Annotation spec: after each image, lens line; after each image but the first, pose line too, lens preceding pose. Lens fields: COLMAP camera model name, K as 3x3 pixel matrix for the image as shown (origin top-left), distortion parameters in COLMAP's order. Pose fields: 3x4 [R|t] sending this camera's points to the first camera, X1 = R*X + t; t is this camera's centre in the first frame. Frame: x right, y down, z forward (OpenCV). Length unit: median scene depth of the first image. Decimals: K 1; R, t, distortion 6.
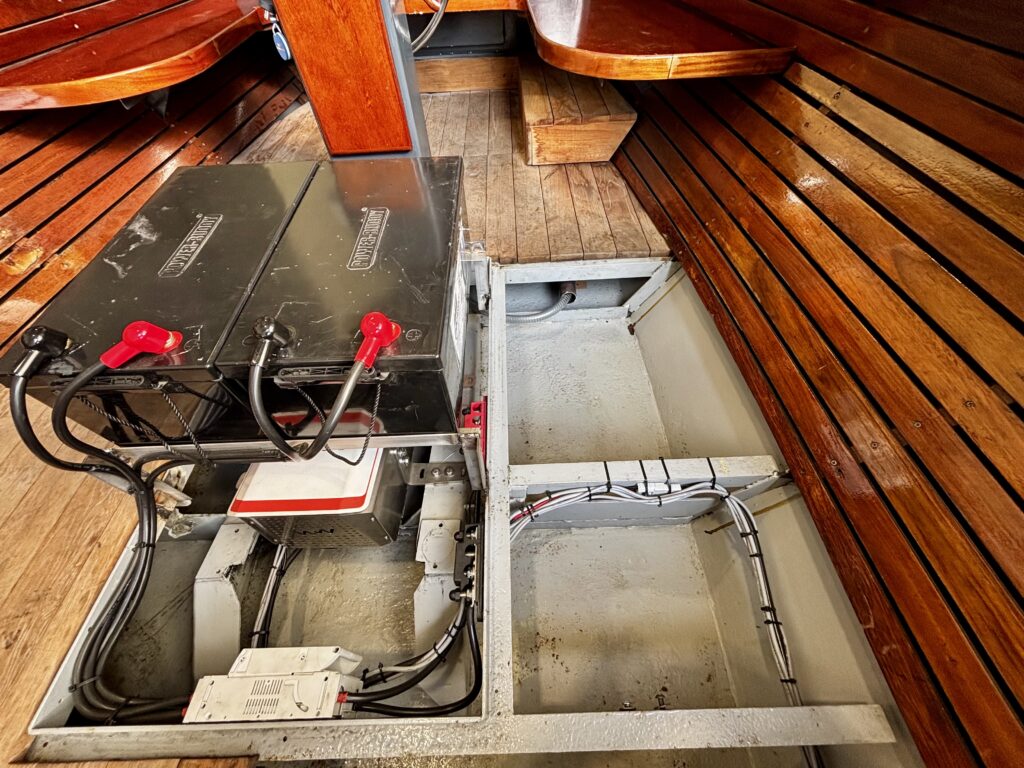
lens RADIAL K [[405.9, 0, 510.4], [0, 405.9, 385.3], [0, 0, 1]] dist [-0.007809, -0.000102]
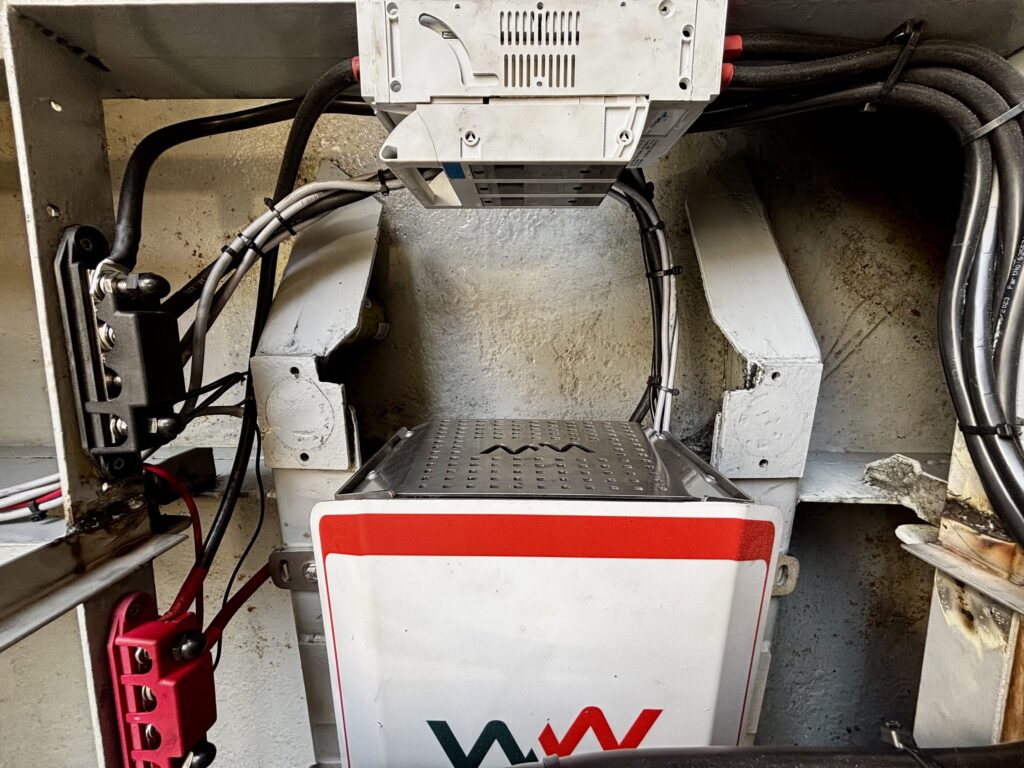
lens RADIAL K [[405.9, 0, 514.5], [0, 405.9, 378.9], [0, 0, 1]] dist [-0.007809, -0.000102]
pose [[-0.998215, -0.031702, 0.050620, -0.439678], [0.053239, -0.856452, 0.513474, 0.205272], [0.027076, 0.515252, 0.856611, 0.586003]]
